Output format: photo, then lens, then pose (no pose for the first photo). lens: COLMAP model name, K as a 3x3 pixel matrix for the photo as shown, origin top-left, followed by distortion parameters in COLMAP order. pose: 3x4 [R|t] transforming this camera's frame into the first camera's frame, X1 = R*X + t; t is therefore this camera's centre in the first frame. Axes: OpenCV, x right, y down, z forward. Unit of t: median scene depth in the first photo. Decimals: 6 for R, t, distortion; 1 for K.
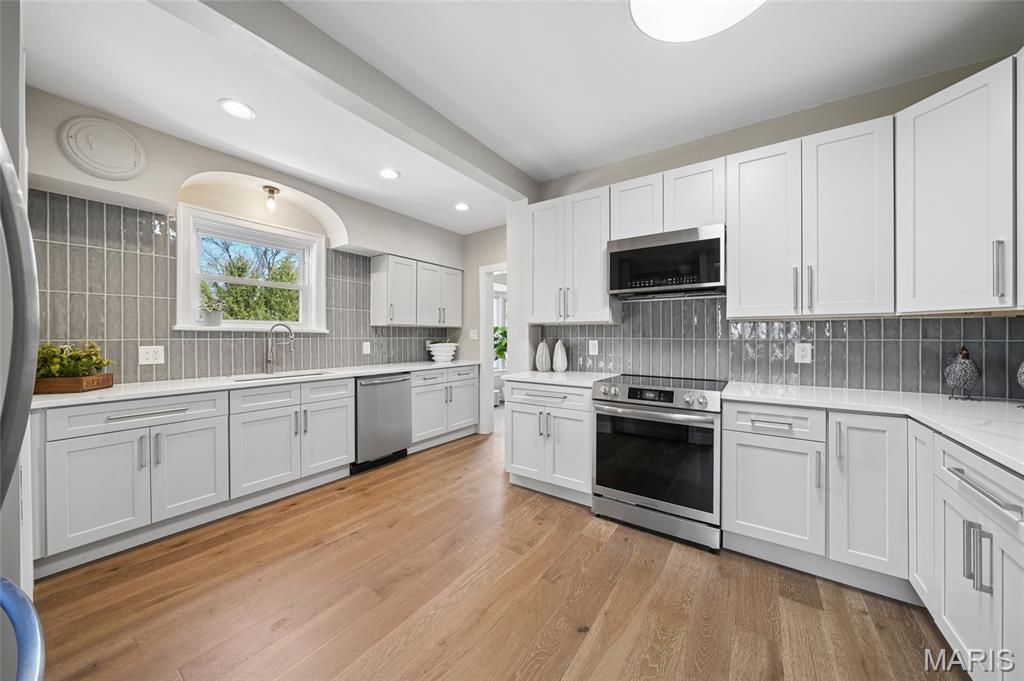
lens RADIAL K [[355.4, 0, 509.0], [0, 355.4, 334.2], [0, 0, 1]] dist [-0.000355, -0.000497]
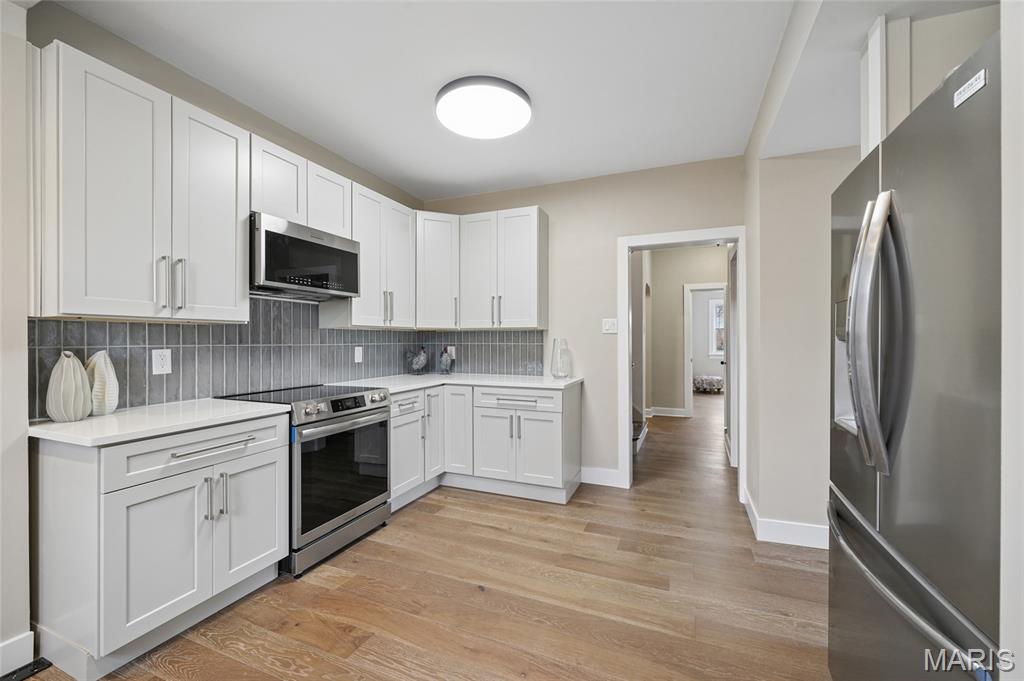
lens RADIAL K [[412.8, 0, 511.1], [0, 412.8, 342.3], [0, 0, 1]] dist [-0.002196, 0.000077]
pose [[-0.209937, -0.002153, 0.977713, -0.701217], [0.000878, 0.999997, 0.002391, 0.004015], [-0.977715, 0.001360, -0.209934, 0.722620]]
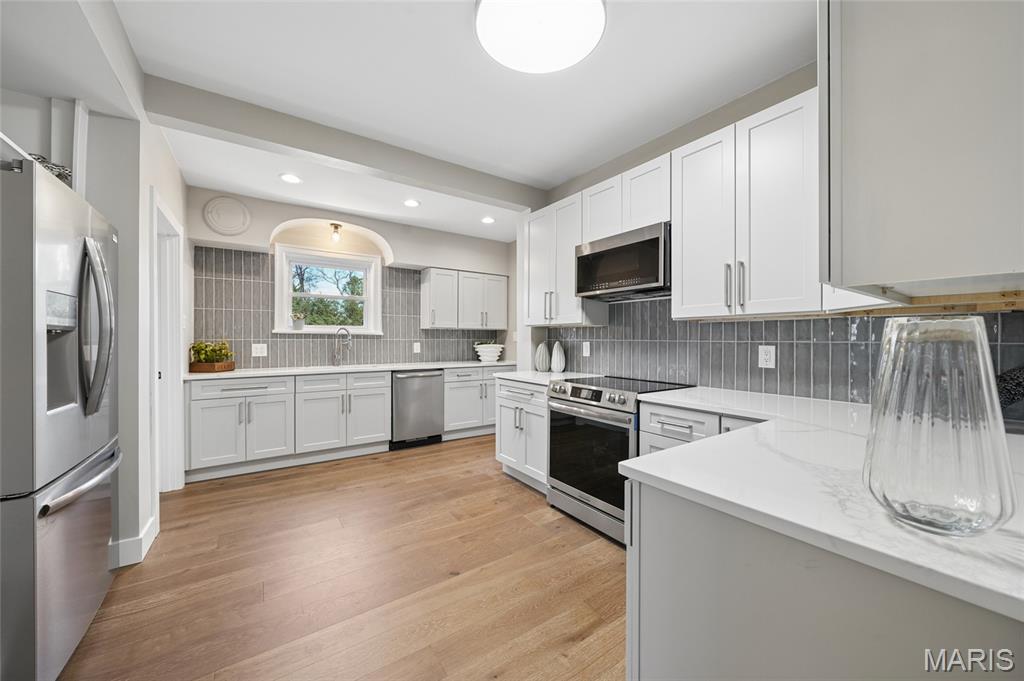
lens RADIAL K [[376.9, 0, 513.1], [0, 376.9, 336.4], [0, 0, 1]] dist [0.001407, -0.000177]
pose [[0.939220, 0.000140, -0.343316, 0.516302], [-0.000530, 0.999999, -0.001041, 0.002953], [0.343315, 0.001159, 0.939219, -0.101597]]
